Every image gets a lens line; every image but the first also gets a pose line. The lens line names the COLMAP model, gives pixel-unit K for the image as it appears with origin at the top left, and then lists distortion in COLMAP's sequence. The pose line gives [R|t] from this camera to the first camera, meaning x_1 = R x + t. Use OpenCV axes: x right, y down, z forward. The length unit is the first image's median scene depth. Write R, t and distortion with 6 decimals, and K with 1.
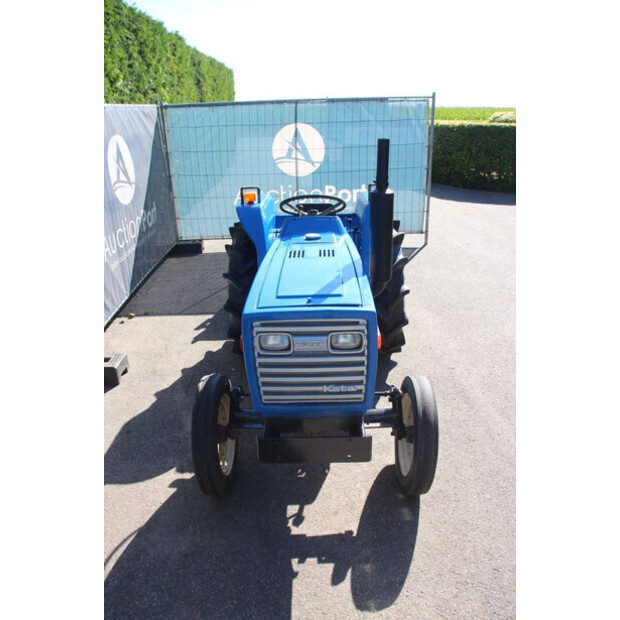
lens RADIAL K [[524.7, 0, 310.0], [0, 524.7, 310.0], [0, 0, 1]] dist [-0.186033, 0.209665]
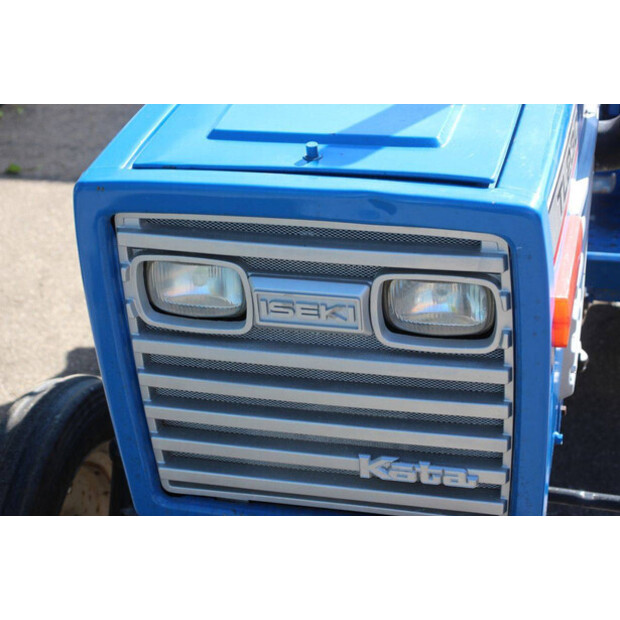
lens RADIAL K [[1483.4, 0, 310.0], [0, 1483.4, 310.0], [0, 0, 1]] dist [0.360548, 0.504728]
pose [[0.976378, 0.092552, -0.195245, 0.131051], [-0.077664, 0.993553, 0.082593, -0.000292], [0.201631, -0.065478, 0.977271, 0.172102]]
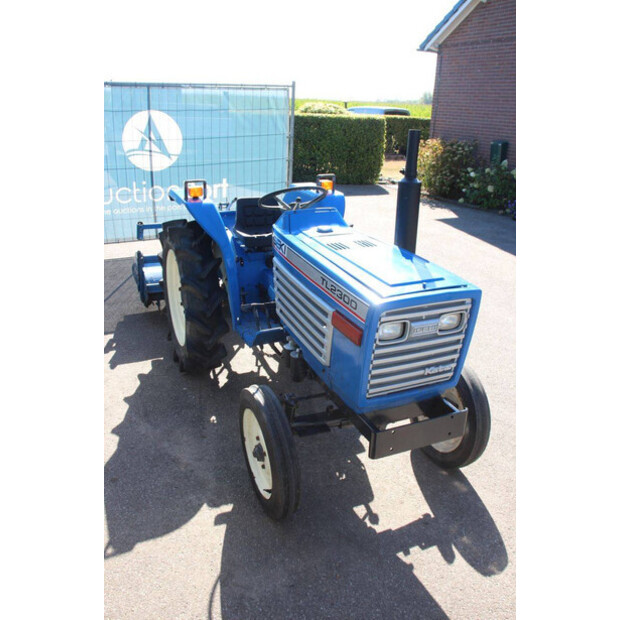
lens RADIAL K [[577.6, 0, 310.0], [0, 577.6, 310.0], [0, 0, 1]] dist [-0.152441, 0.215627]
pose [[0.903518, -0.105561, 0.415345, -0.548915], [0.112219, 0.993648, 0.008423, -0.004260], [-0.413596, 0.038999, 0.909625, 0.056728]]
